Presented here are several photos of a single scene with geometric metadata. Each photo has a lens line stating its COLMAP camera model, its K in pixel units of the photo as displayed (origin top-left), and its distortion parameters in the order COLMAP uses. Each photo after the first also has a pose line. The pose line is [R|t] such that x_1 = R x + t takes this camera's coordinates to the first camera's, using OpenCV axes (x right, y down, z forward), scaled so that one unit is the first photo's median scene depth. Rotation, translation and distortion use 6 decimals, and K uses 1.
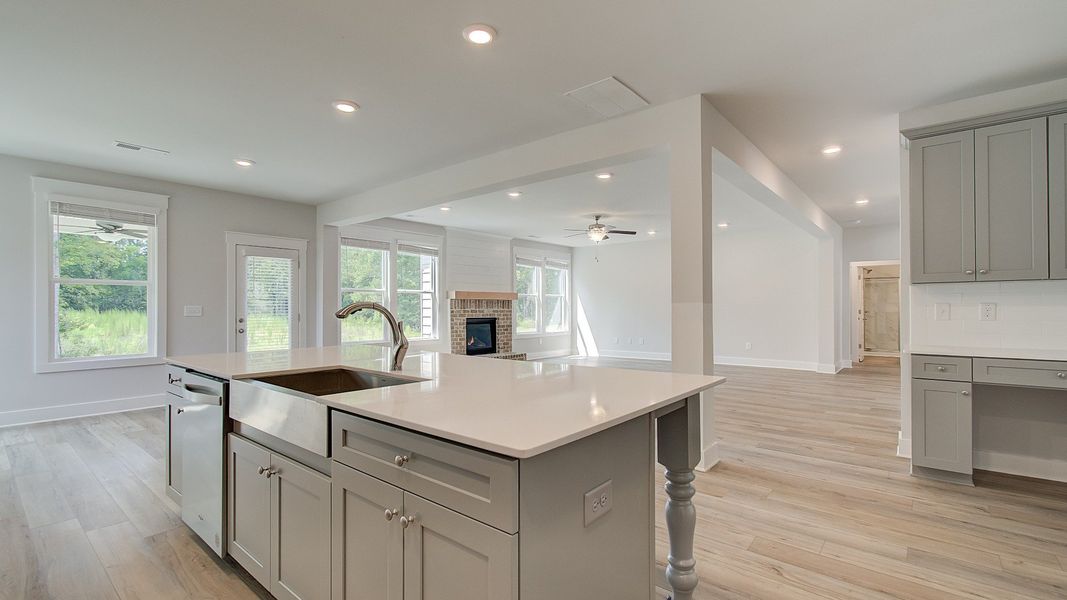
lens RADIAL K [[454.4, 0, 559.2], [0, 454.4, 305.2], [0, 0, 1]] dist [0.001460, 0.000363]
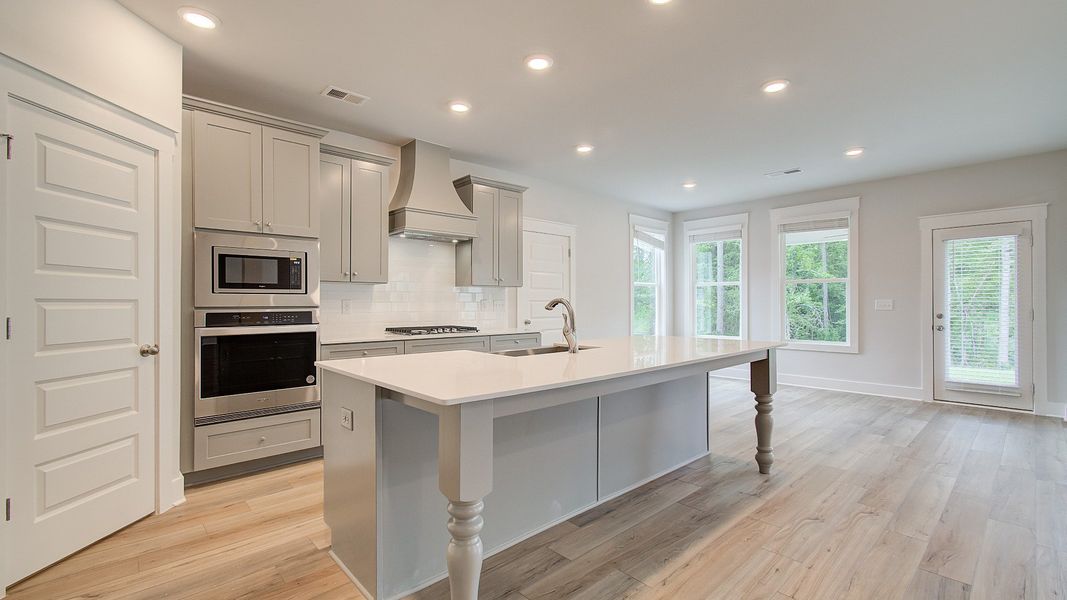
lens RADIAL K [[458.1, 0, 531.0], [0, 458.1, 301.9], [0, 0, 1]] dist [0.001308, 0.000500]
pose [[-0.138272, 0.004878, -0.990382, 0.188288], [0.011856, 0.999924, 0.003269, -0.003846], [0.990323, -0.011289, -0.138319, 0.233320]]
